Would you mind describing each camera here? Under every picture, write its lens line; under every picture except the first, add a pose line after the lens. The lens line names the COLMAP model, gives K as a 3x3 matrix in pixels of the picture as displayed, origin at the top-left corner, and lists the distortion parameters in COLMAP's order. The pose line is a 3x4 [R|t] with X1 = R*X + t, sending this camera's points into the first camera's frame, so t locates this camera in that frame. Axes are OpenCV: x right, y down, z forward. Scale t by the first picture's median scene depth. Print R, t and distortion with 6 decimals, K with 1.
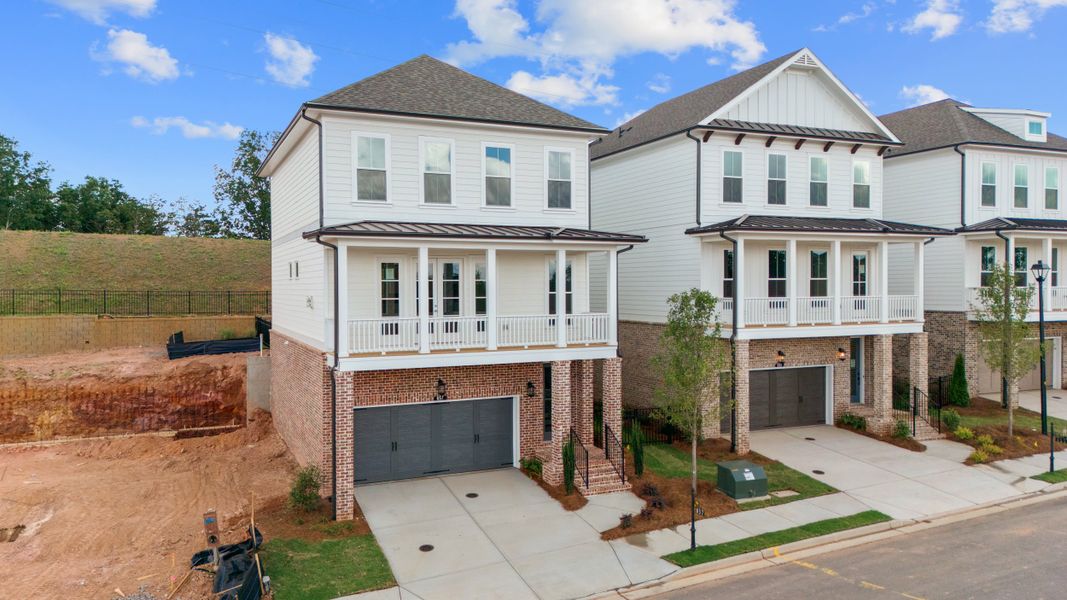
lens RADIAL K [[781.6, 0, 538.2], [0, 781.6, 301.5], [0, 0, 1]] dist [0.050336, -0.026244]
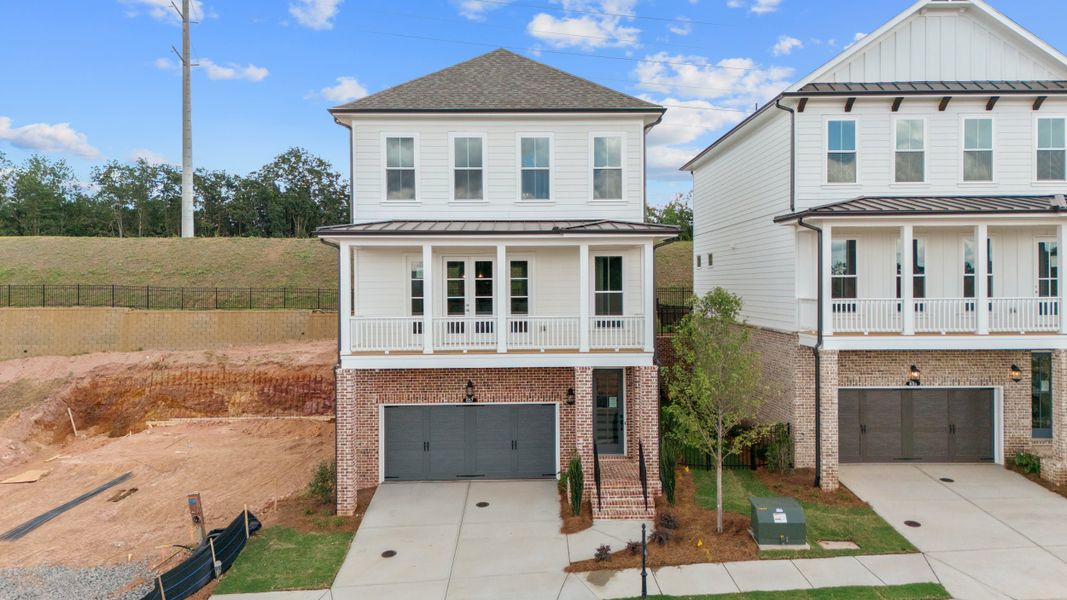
lens RADIAL K [[781.6, 0, 534.5], [0, 781.6, 295.9], [0, 0, 1]] dist [0.050336, -0.026244]
pose [[0.921050, 0.004503, -0.389419, 0.299464], [-0.006208, 0.999976, -0.003119, -0.003160], [0.389396, 0.005291, 0.921055, 0.126682]]
